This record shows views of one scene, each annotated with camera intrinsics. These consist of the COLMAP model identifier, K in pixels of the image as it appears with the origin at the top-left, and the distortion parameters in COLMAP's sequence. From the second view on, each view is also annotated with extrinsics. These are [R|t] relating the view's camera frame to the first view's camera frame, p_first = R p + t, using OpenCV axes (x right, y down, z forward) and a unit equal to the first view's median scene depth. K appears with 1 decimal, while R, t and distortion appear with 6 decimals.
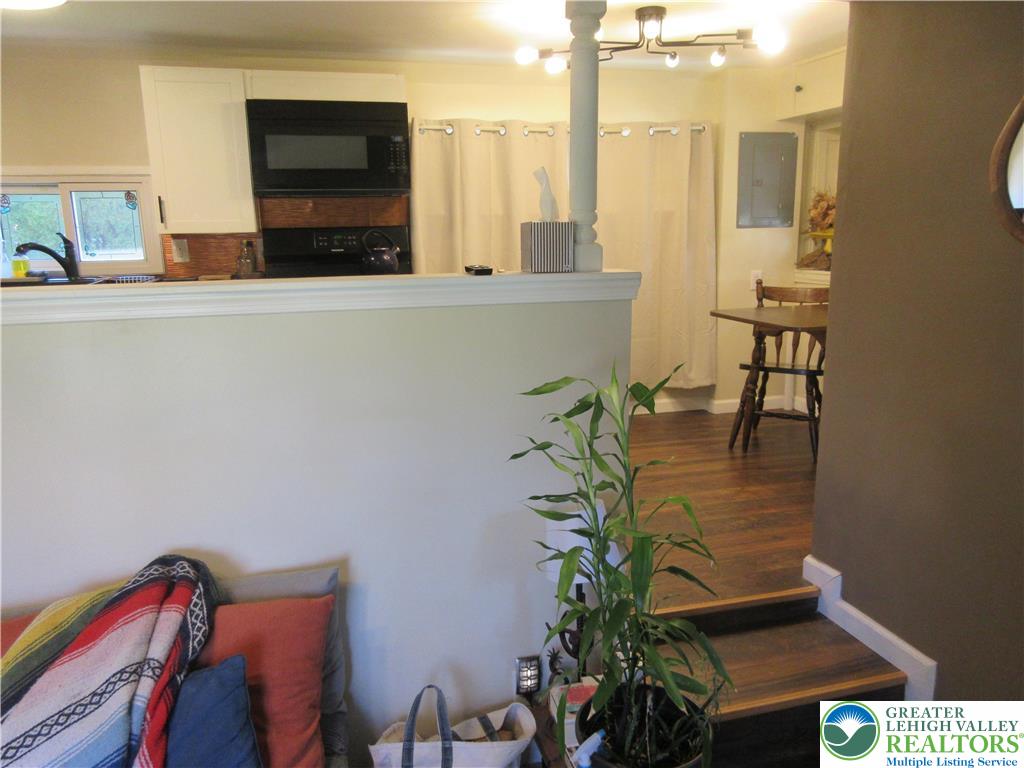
lens RADIAL K [[766.8, 0, 510.6], [0, 766.8, 387.4], [0, 0, 1]] dist [0.013491, 0.002607]
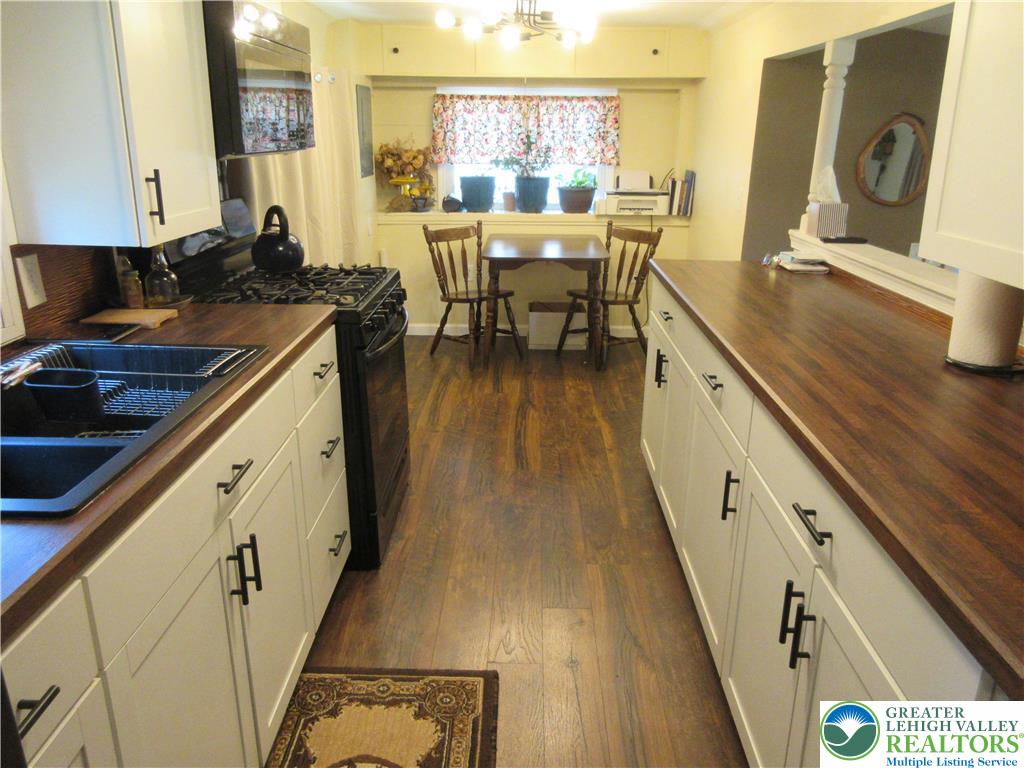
lens RADIAL K [[766.7, 0, 510.2], [0, 766.7, 382.6], [0, 0, 1]] dist [-0.002620, 0.012378]
pose [[0.296849, -0.279172, 0.913205, -0.836143], [0.192143, 0.954215, 0.229250, -0.174211], [-0.935394, 0.107413, 0.336898, 0.599333]]
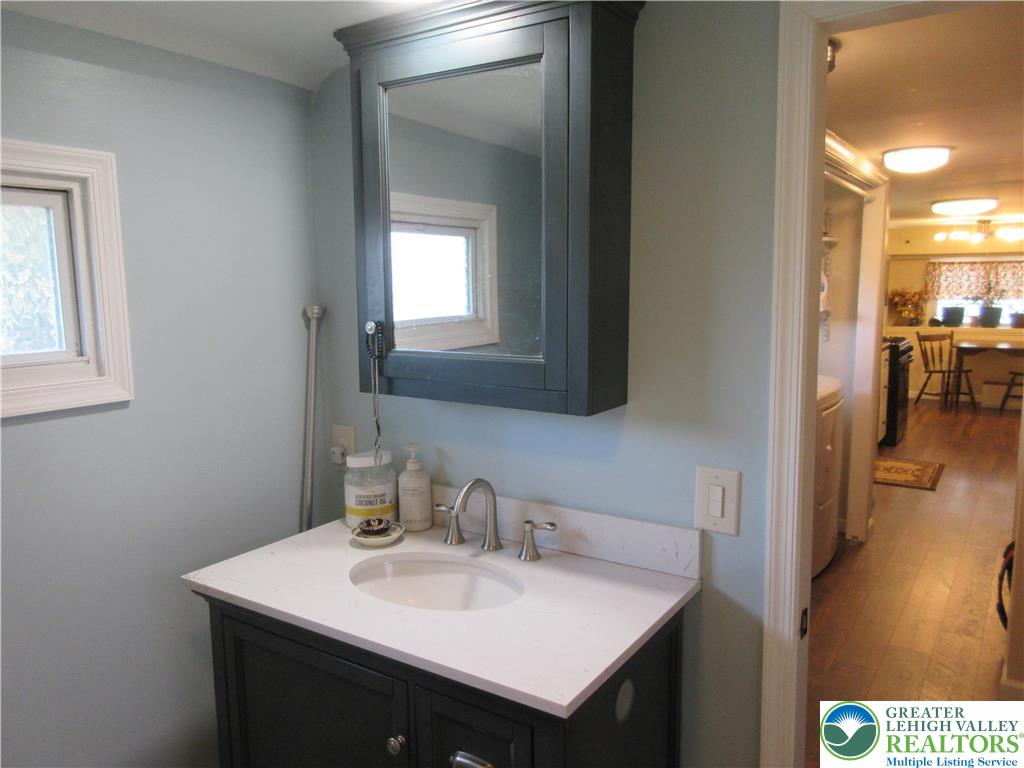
lens RADIAL K [[766.7, 0, 511.2], [0, 766.7, 383.3], [0, 0, 1]] dist [-0.002620, 0.012378]
pose [[0.763420, -0.080509, 0.640865, -2.114204], [0.137899, 0.989640, -0.039947, -0.080031], [-0.631010, 0.118871, 0.766614, 0.136286]]
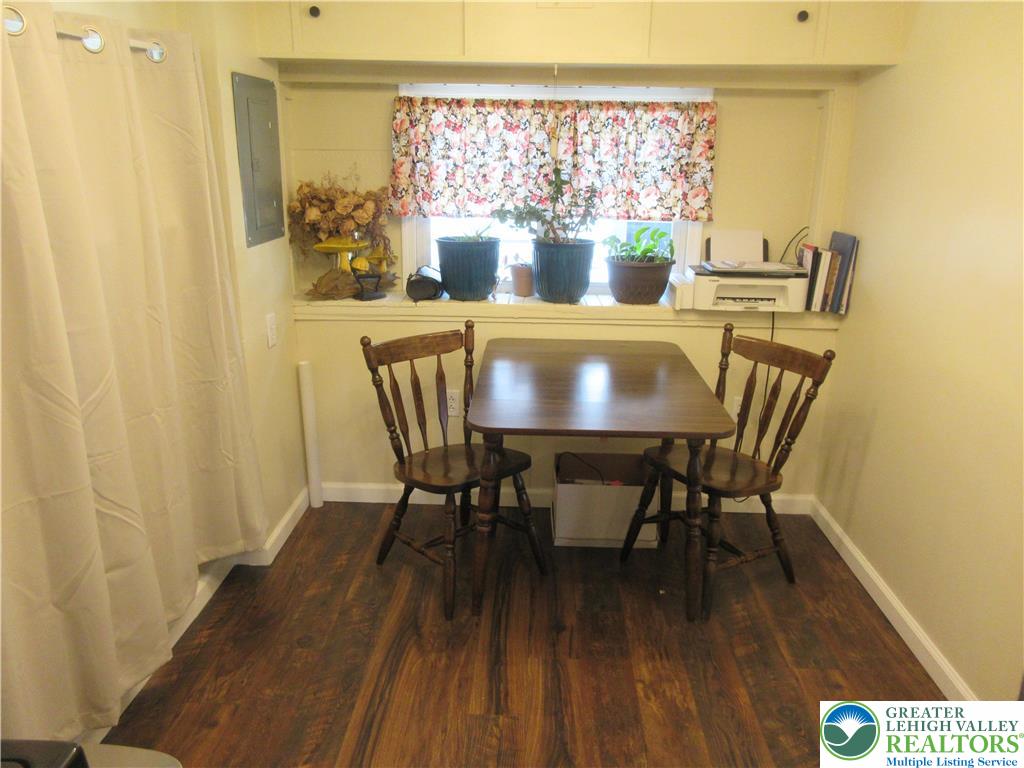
lens RADIAL K [[766.7, 0, 512.5], [0, 766.7, 385.0], [0, 0, 1]] dist [-0.002620, 0.012378]
pose [[0.305727, -0.252873, 0.917925, -0.229696], [0.184076, 0.961595, 0.203594, -0.232457], [-0.934156, 0.106724, 0.340533, 0.786455]]
